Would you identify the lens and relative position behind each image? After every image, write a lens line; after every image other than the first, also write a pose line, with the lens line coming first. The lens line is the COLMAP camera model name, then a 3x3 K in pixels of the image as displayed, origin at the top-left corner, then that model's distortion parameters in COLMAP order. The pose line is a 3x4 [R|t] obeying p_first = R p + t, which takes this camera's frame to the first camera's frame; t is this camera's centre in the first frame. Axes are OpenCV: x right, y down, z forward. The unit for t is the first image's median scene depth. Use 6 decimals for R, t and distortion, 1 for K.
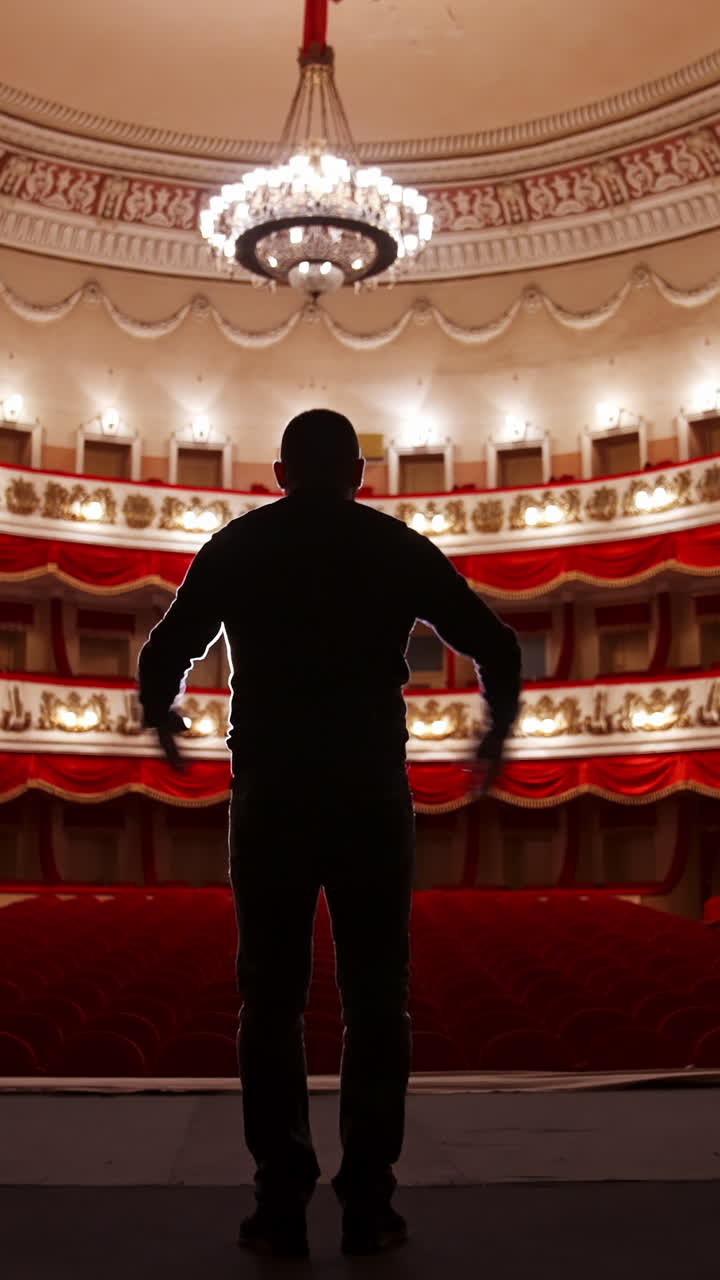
lens RADIAL K [[1583.6, 0, 360.0], [0, 1583.6, 640.0], [0, 0, 1]] dist [-0.137573, 0.000977]
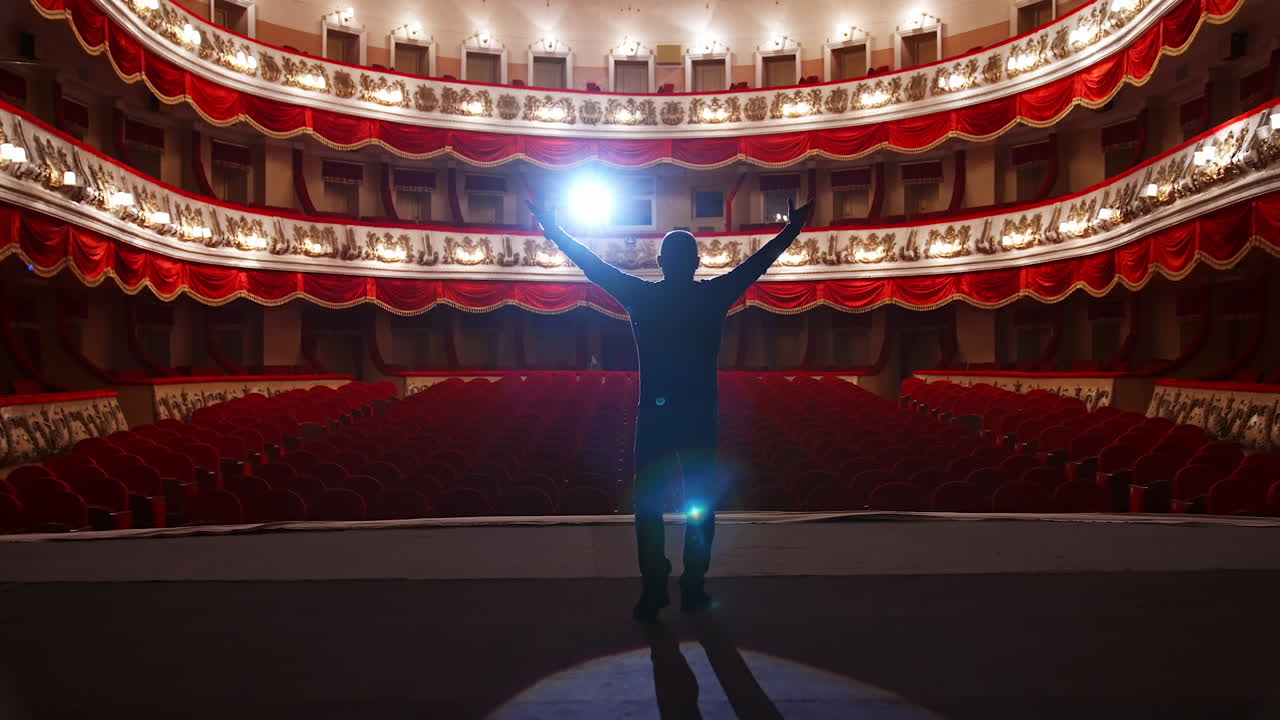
lens RADIAL K [[1198.3, 0, 640.0], [0, 1198.3, 360.0], [0, 0, 1]] dist [-0.063145, 0.263117]
pose [[0.999854, -0.003394, -0.016774, -0.005183], [0.006120, 0.986225, 0.165294, -0.034798], [0.015982, -0.165372, 0.986102, -0.092137]]
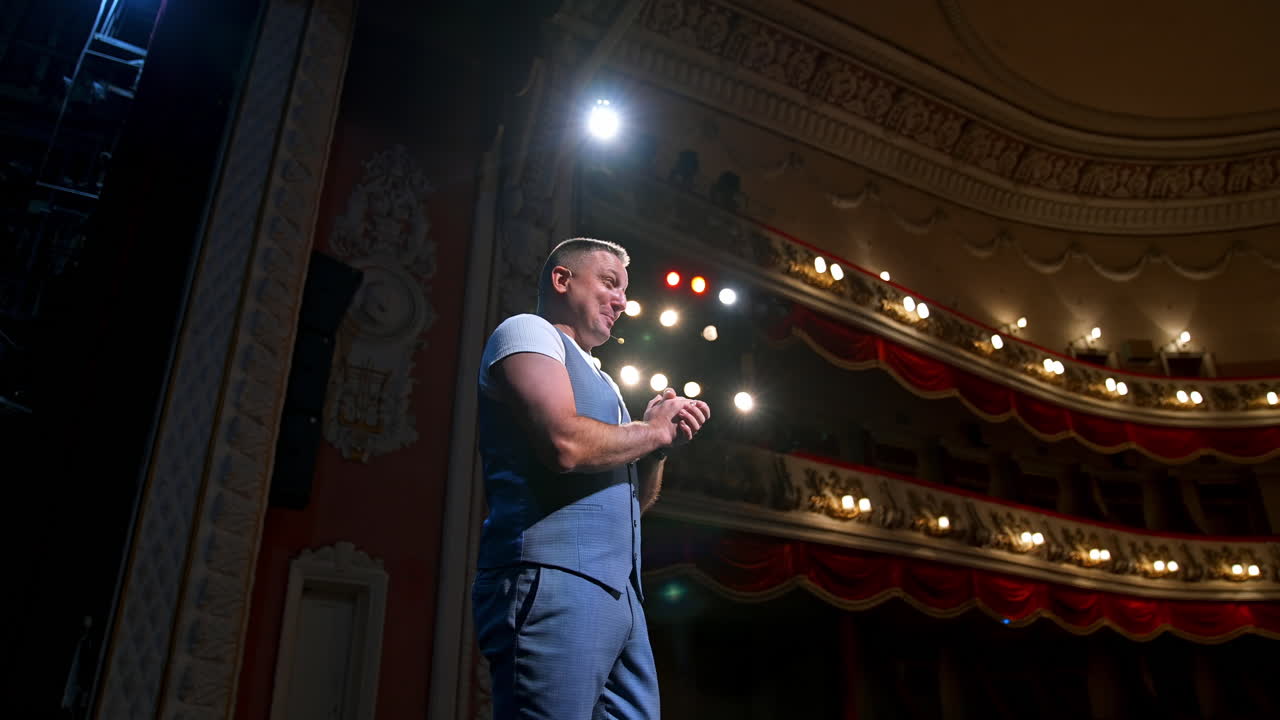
lens RADIAL K [[884.8, 0, 640.0], [0, 884.8, 360.0], [0, 0, 1]] dist [-0.134583, 0.101220]
pose [[0.446384, -0.373923, -0.812971, 0.045004], [0.149061, 0.926887, -0.344472, 0.027947], [0.882339, 0.032584, 0.469485, 0.131154]]
